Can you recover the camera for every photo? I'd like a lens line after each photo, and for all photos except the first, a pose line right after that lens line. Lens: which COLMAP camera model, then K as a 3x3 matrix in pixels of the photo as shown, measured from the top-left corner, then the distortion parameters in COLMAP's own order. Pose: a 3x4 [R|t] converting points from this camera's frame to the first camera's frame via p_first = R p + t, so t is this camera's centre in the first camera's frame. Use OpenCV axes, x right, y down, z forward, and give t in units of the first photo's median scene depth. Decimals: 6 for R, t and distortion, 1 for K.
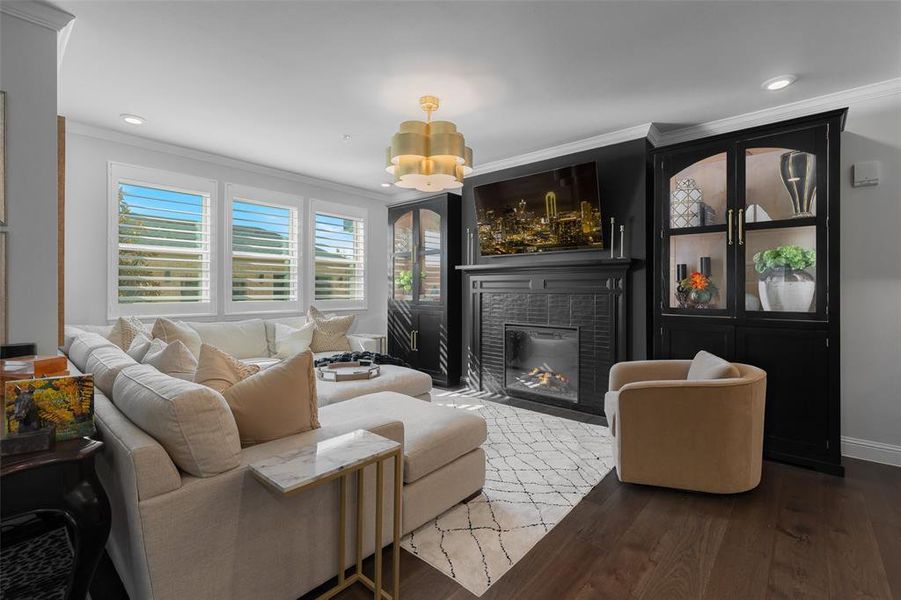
lens RADIAL K [[402.6, 0, 457.4], [0, 402.6, 289.6], [0, 0, 1]] dist [-0.004196, -0.000765]
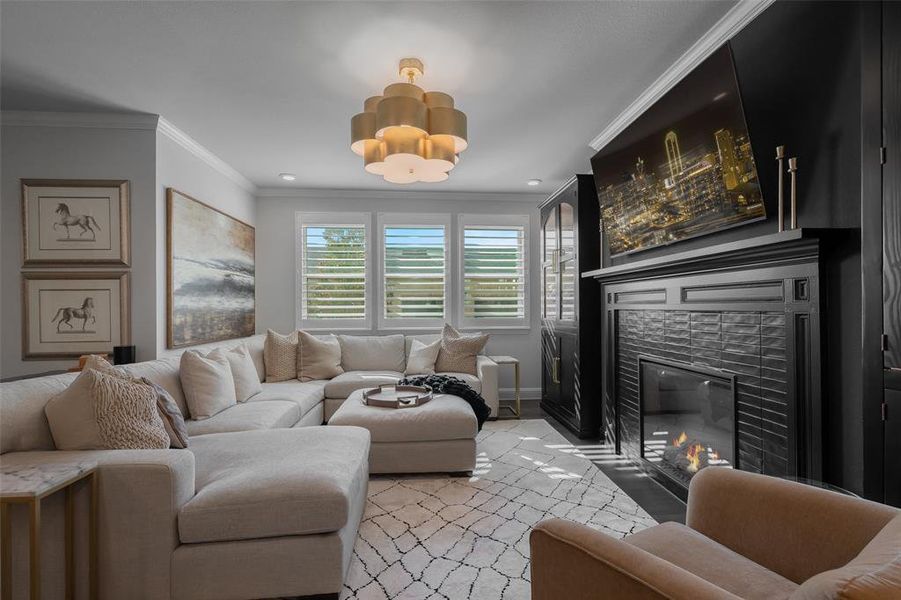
lens RADIAL K [[402.6, 0, 450.5], [0, 402.6, 305.9], [0, 0, 1]] dist [-0.004196, -0.000765]
pose [[0.709609, -0.009603, -0.704530, 0.364460], [0.007617, 0.999953, -0.005958, 0.003445], [0.704554, -0.001138, 0.709649, 0.343345]]
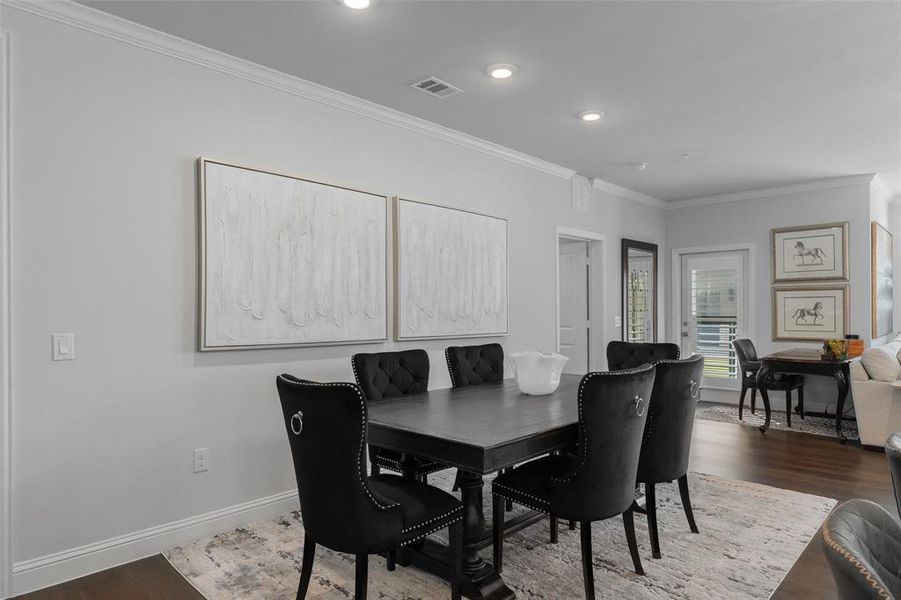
lens RADIAL K [[542.1, 0, 449.3], [0, 542.1, 306.5], [0, 0, 1]] dist [-0.004039, -0.000950]
pose [[-0.066247, -0.005386, -0.997789, 0.898803], [0.005306, 0.999969, -0.005750, -0.005121], [0.997789, -0.005675, -0.066217, -0.458872]]
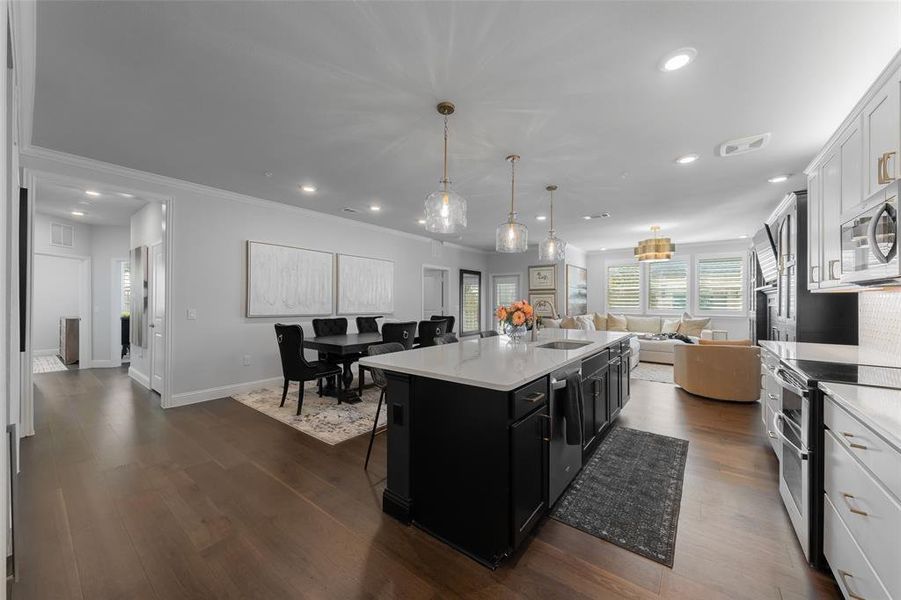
lens RADIAL K [[327.2, 0, 450.7], [0, 327.2, 298.7], [0, 0, 1]] dist [0.001648, -0.000002]
pose [[0.055504, -0.010010, -0.998408, 1.278821], [-0.003570, 0.999941, -0.010224, -0.004708], [0.998452, 0.004132, 0.055465, -0.248877]]
